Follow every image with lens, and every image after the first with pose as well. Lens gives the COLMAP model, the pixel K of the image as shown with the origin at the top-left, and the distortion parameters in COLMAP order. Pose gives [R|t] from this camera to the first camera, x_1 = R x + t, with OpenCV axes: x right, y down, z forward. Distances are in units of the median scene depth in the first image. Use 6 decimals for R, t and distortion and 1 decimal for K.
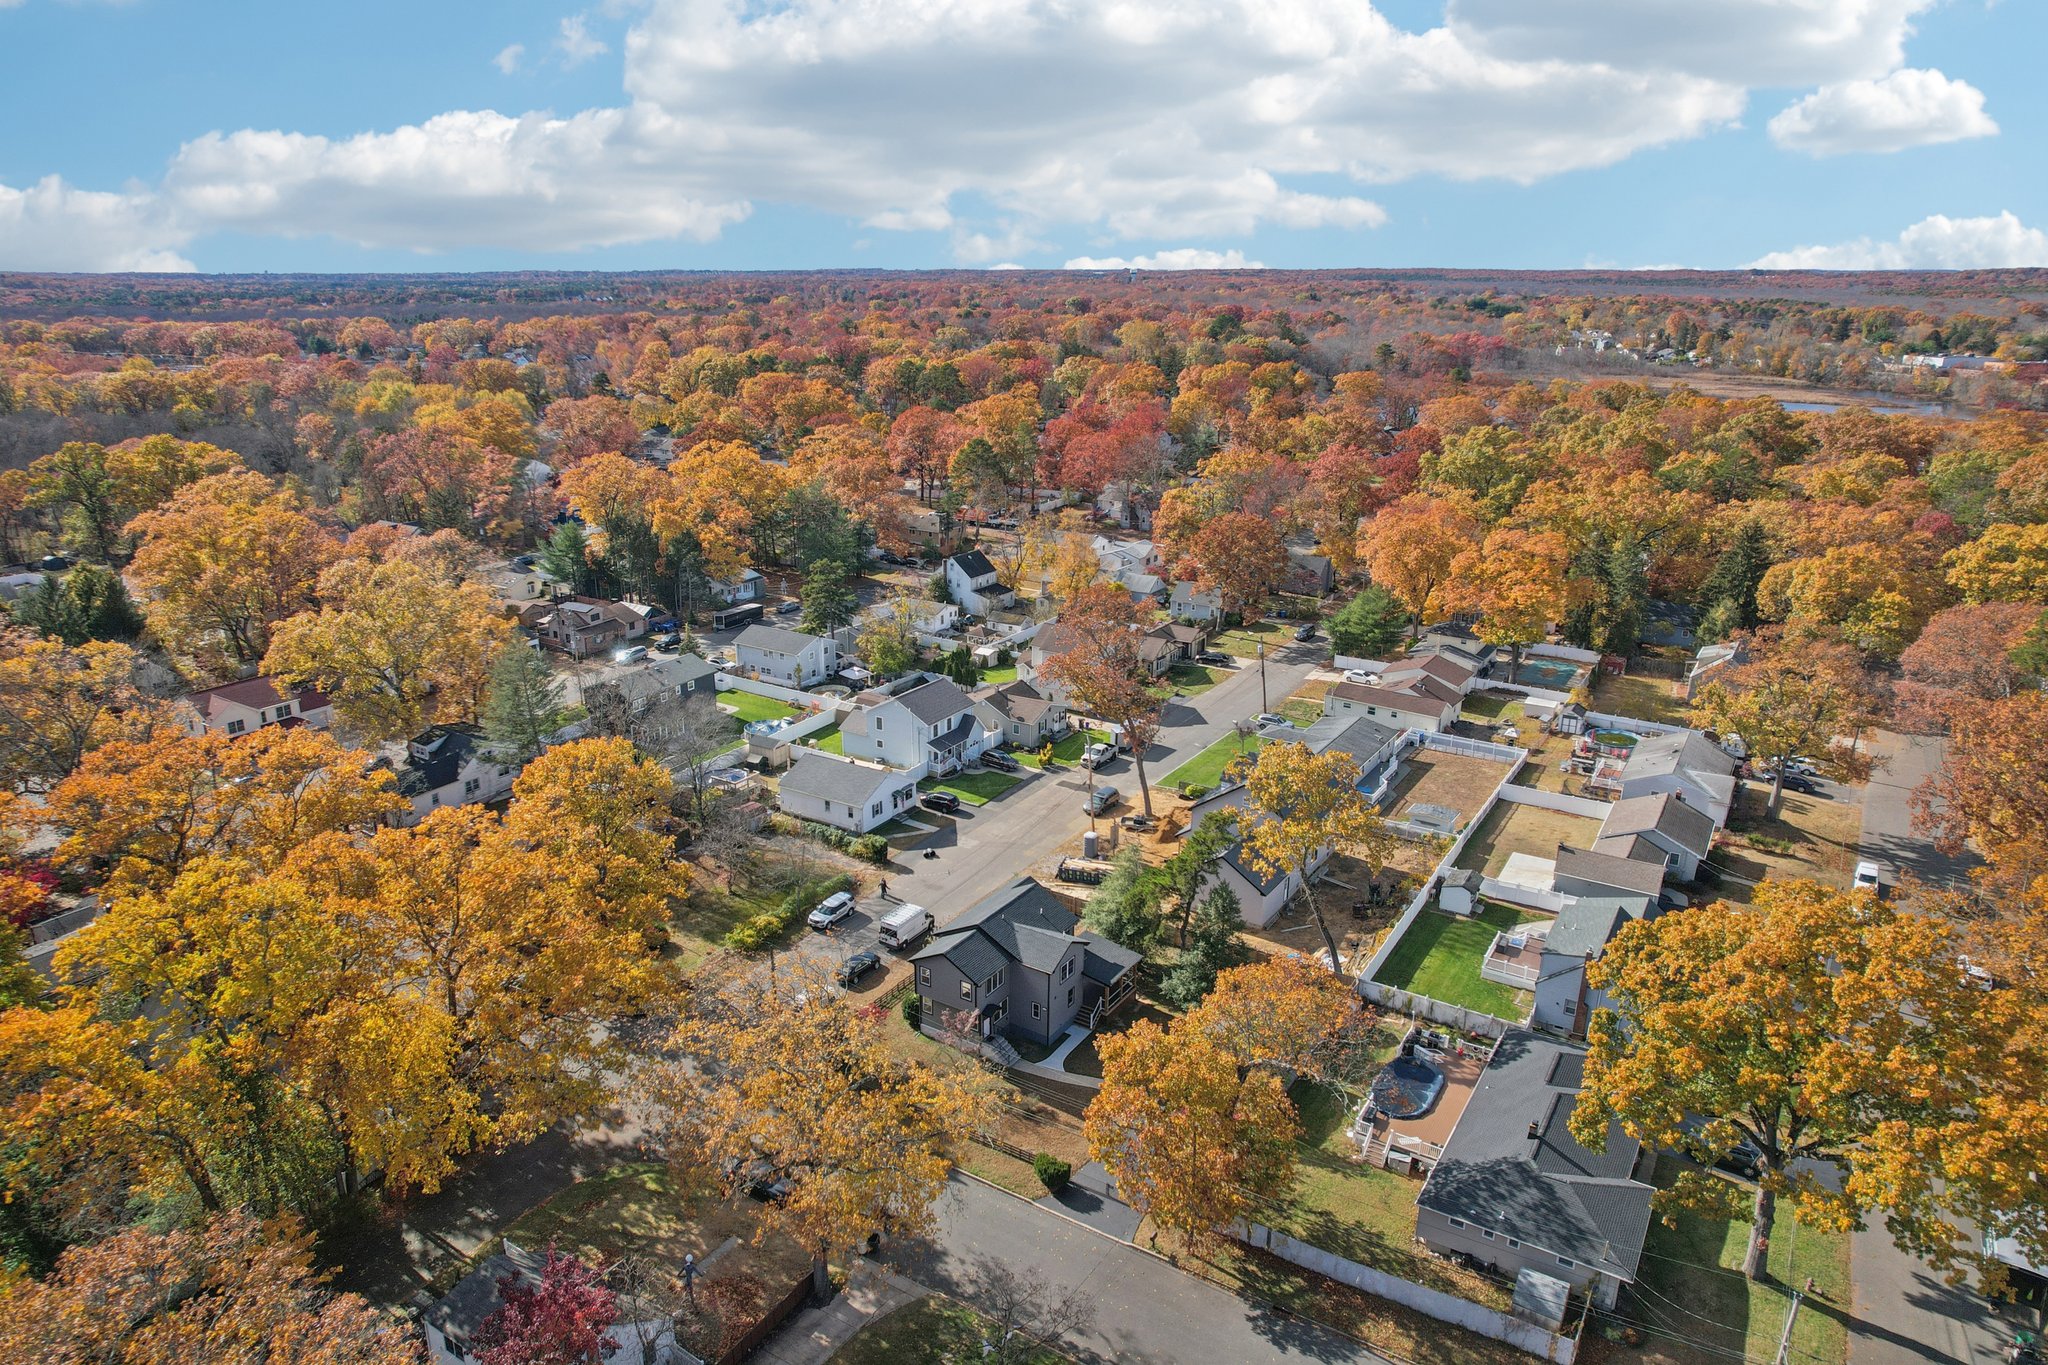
lens RADIAL K [[1281.9, 0, 1050.4], [0, 1281.9, 672.6], [0, 0, 1]] dist [-0.067728, 0.064192]
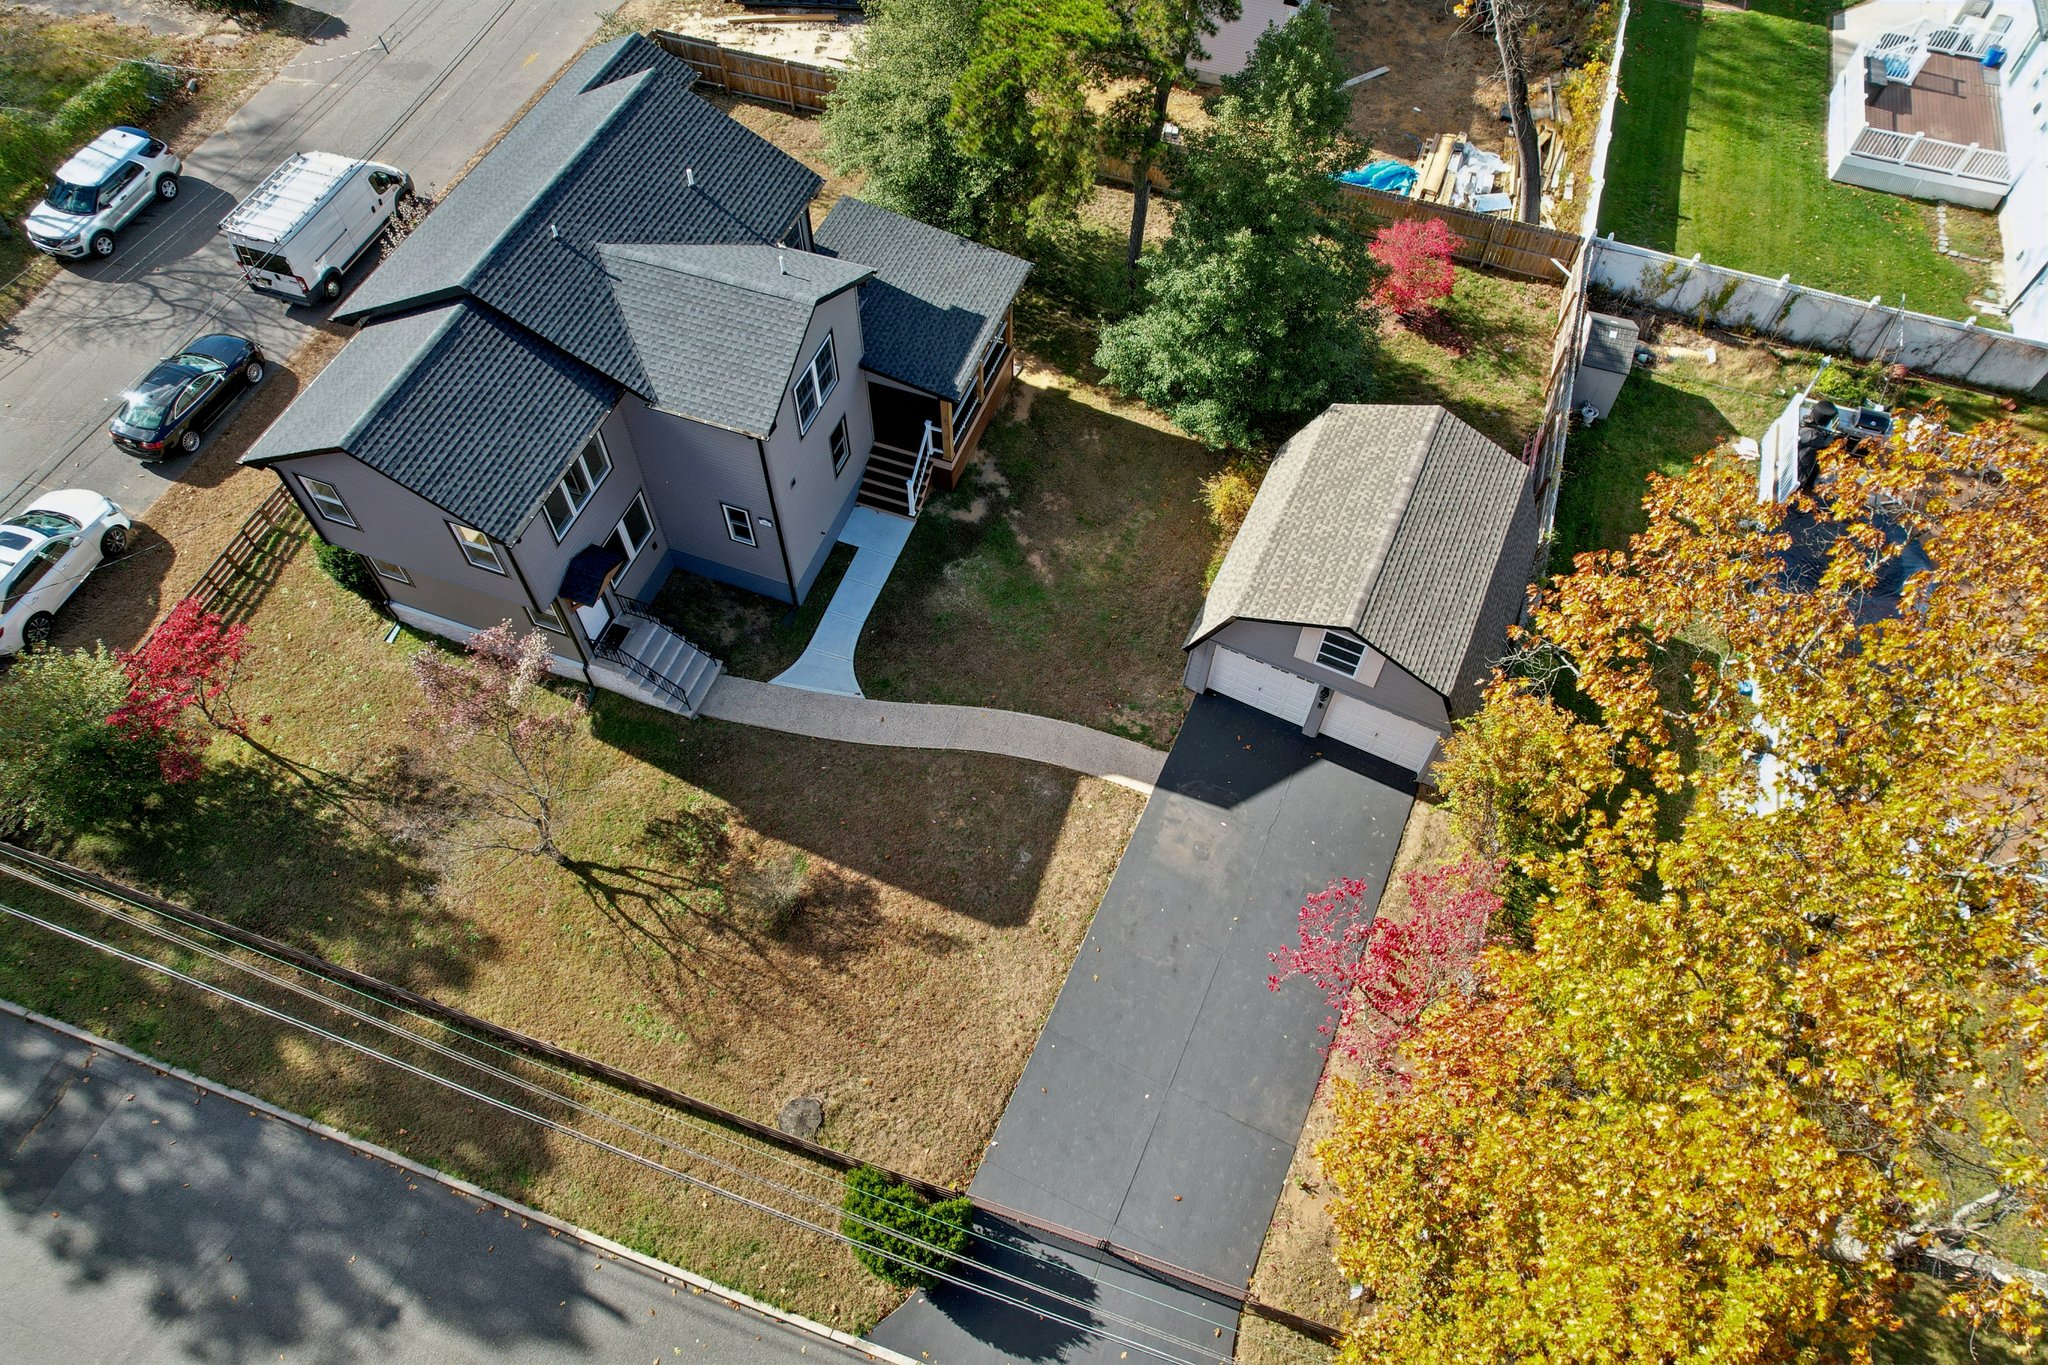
lens RADIAL K [[1265.8, 0, 1024.0], [0, 1265.8, 682.5], [0, 0, 1]] dist [-0.084747, 0.076317]
pose [[0.976001, -0.182539, 0.118749, 0.009650], [0.061155, 0.753114, 0.655041, 0.069408], [-0.209002, -0.632059, 0.746203, 0.526440]]
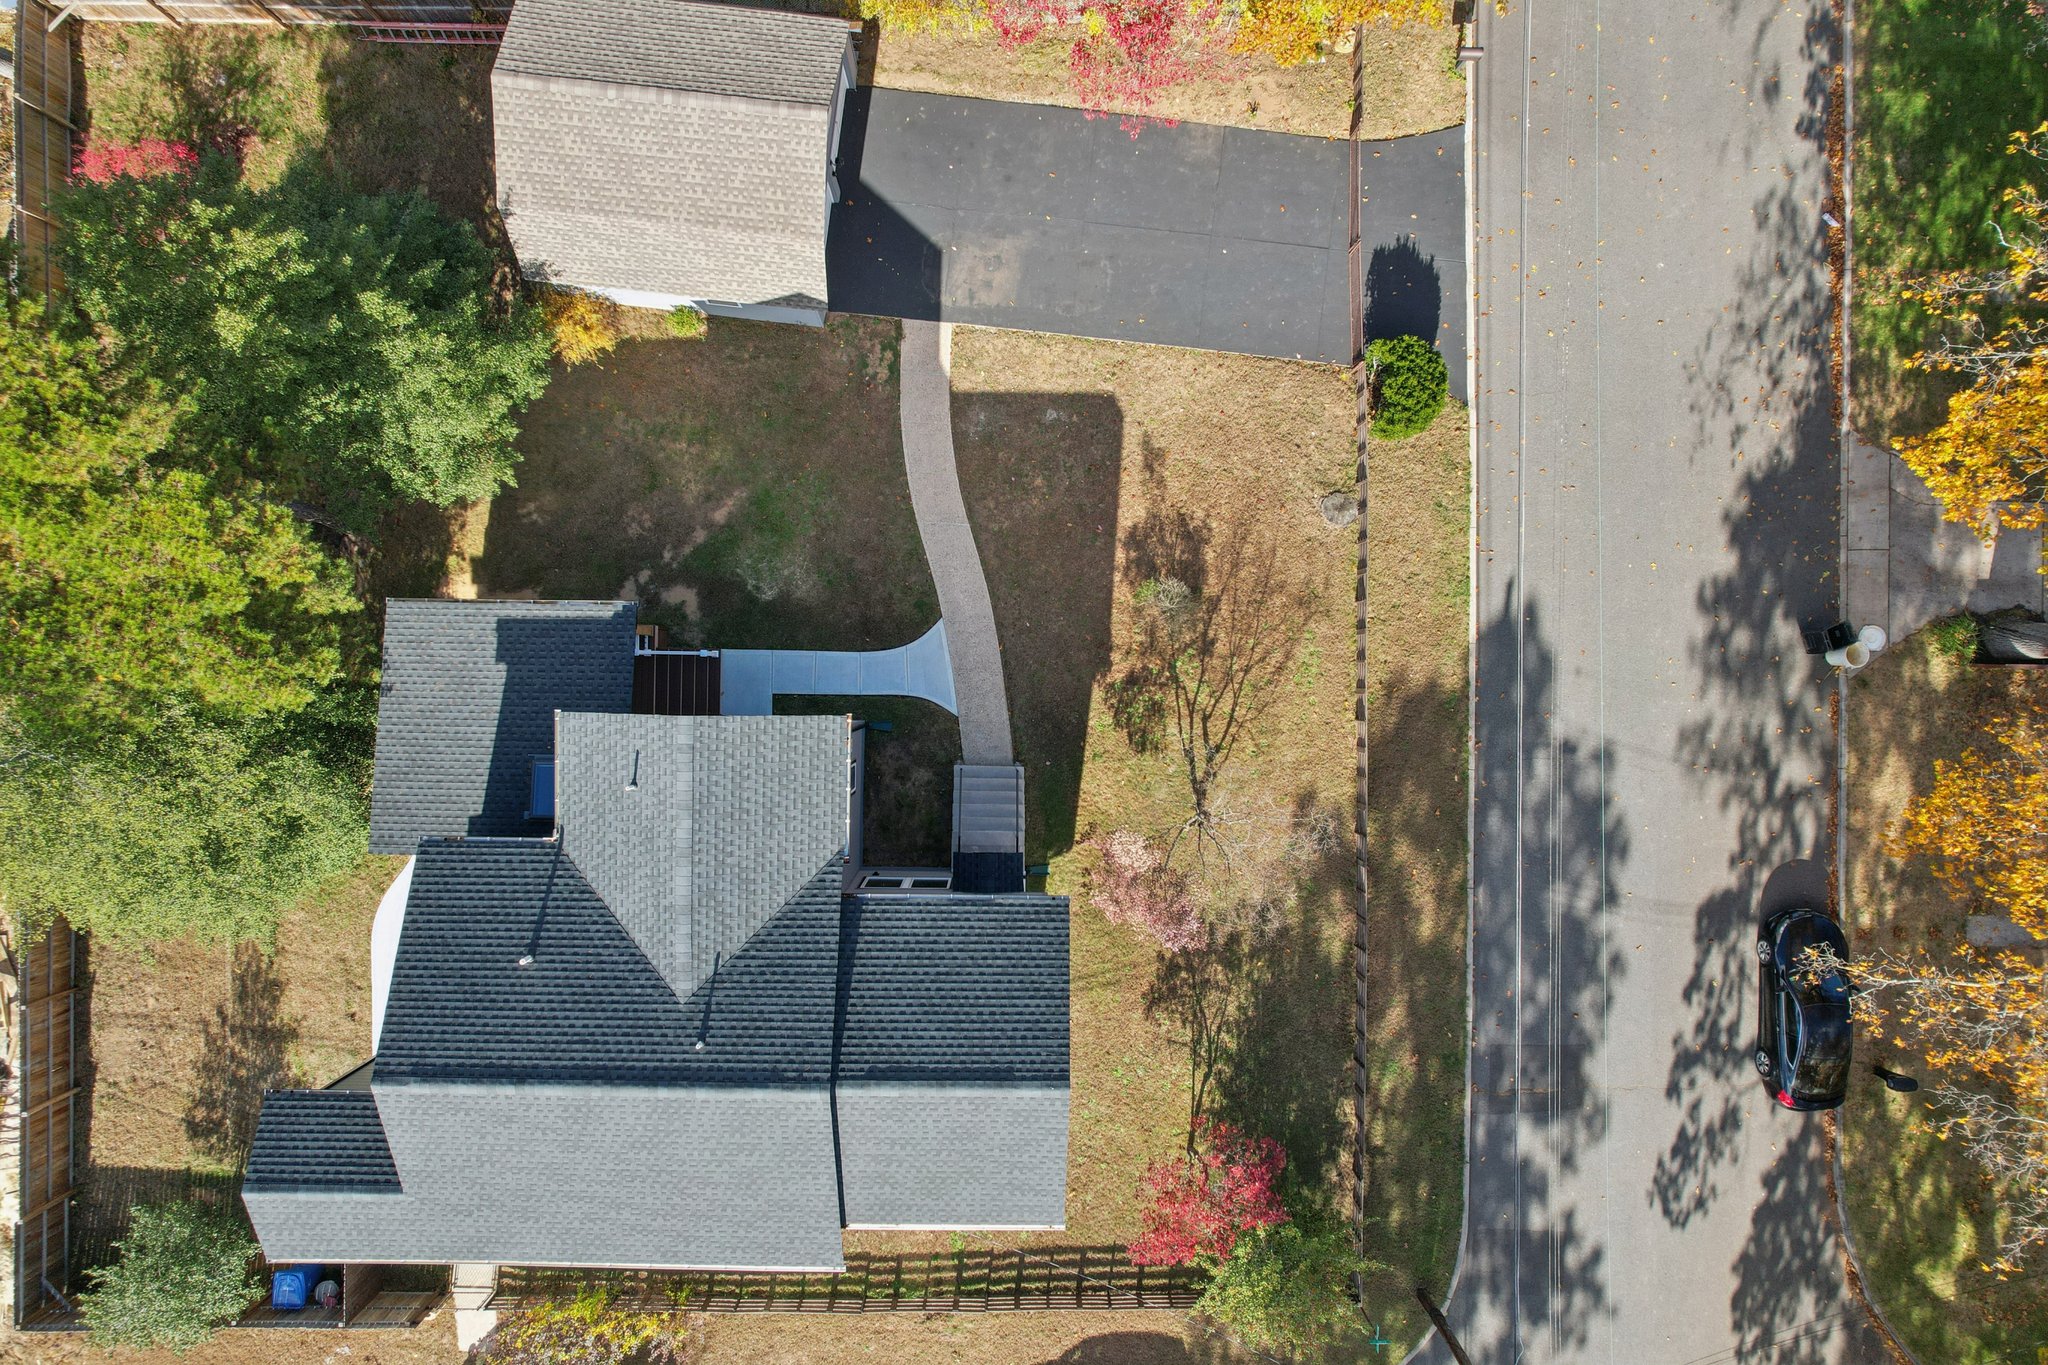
lens RADIAL K [[1257.3, 0, 1030.2], [0, 1257.3, 653.9], [0, 0, 1]] dist [-0.058377, 0.049985]
pose [[-0.517116, -0.855682, -0.020011, -0.001313], [0.244609, -0.170148, 0.954576, 0.002427], [-0.820218, 0.488731, 0.297294, 0.622066]]
